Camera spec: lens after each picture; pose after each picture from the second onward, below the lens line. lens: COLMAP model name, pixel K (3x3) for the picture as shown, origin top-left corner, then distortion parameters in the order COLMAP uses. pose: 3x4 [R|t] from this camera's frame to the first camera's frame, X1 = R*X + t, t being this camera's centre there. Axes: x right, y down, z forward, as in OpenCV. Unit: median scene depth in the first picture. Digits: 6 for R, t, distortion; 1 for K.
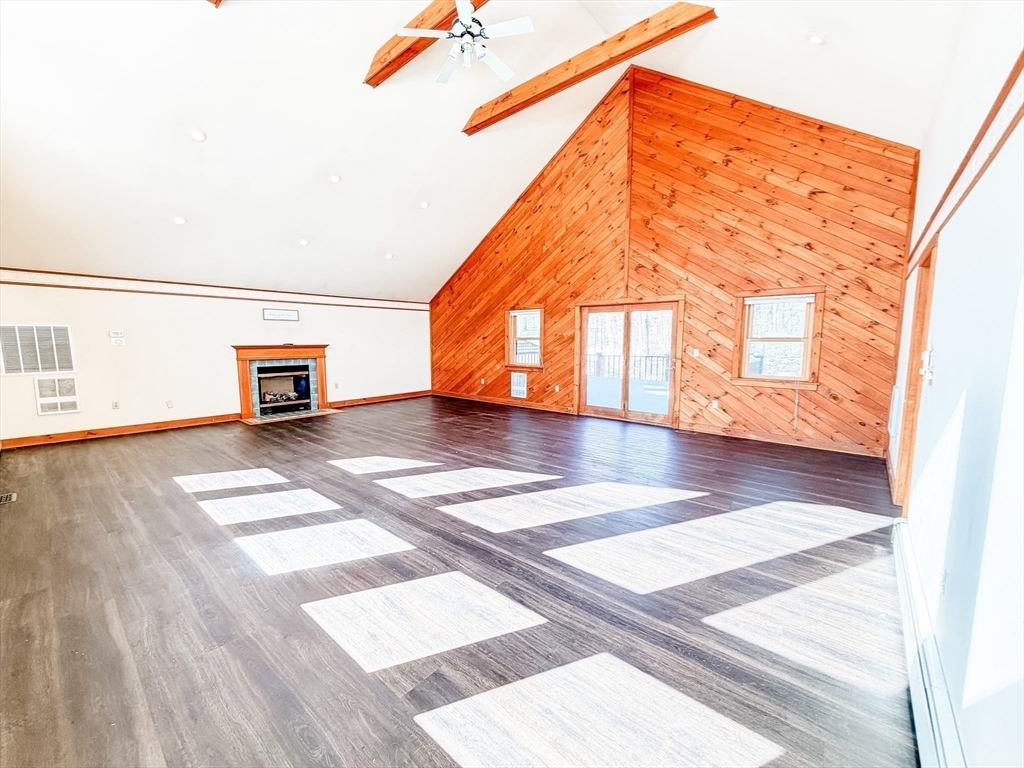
lens RADIAL K [[410.0, 0, 512.4], [0, 410.0, 385.9], [0, 0, 1]] dist [0.000294, 0.000121]
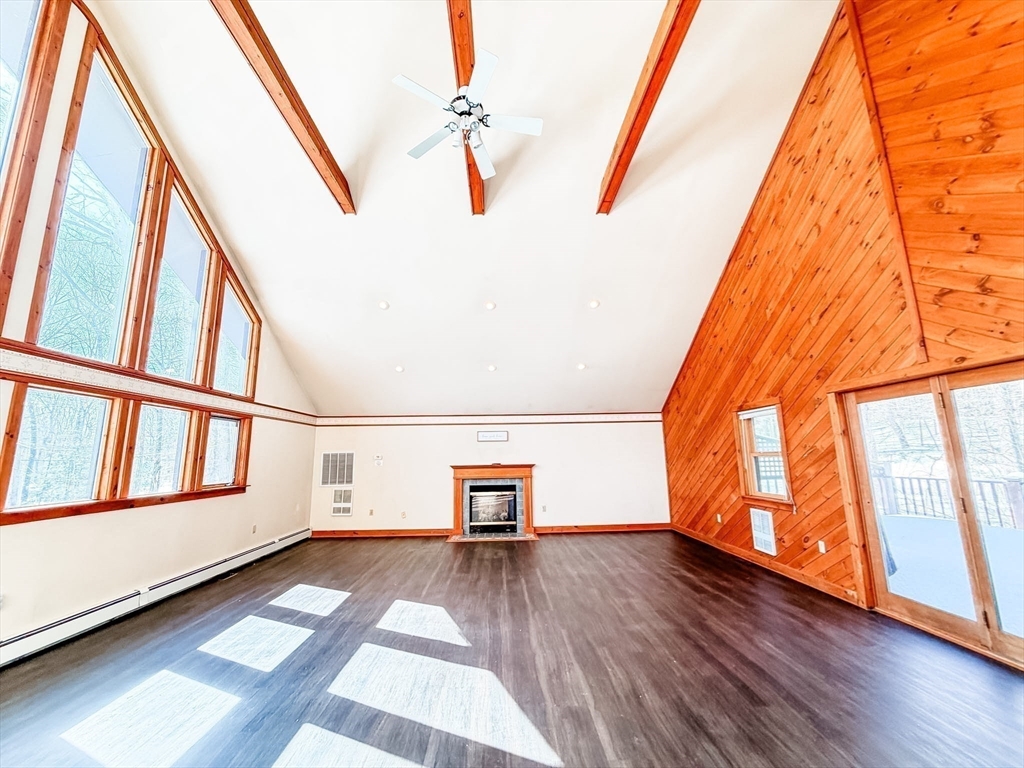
lens RADIAL K [[410.0, 0, 511.7], [0, 410.0, 384.4], [0, 0, 1]] dist [0.000294, 0.000121]
pose [[0.672843, -0.142658, -0.725900, 0.258894], [-0.067012, 0.965444, -0.251848, -0.036519], [0.736744, 0.218098, 0.640032, 0.312491]]
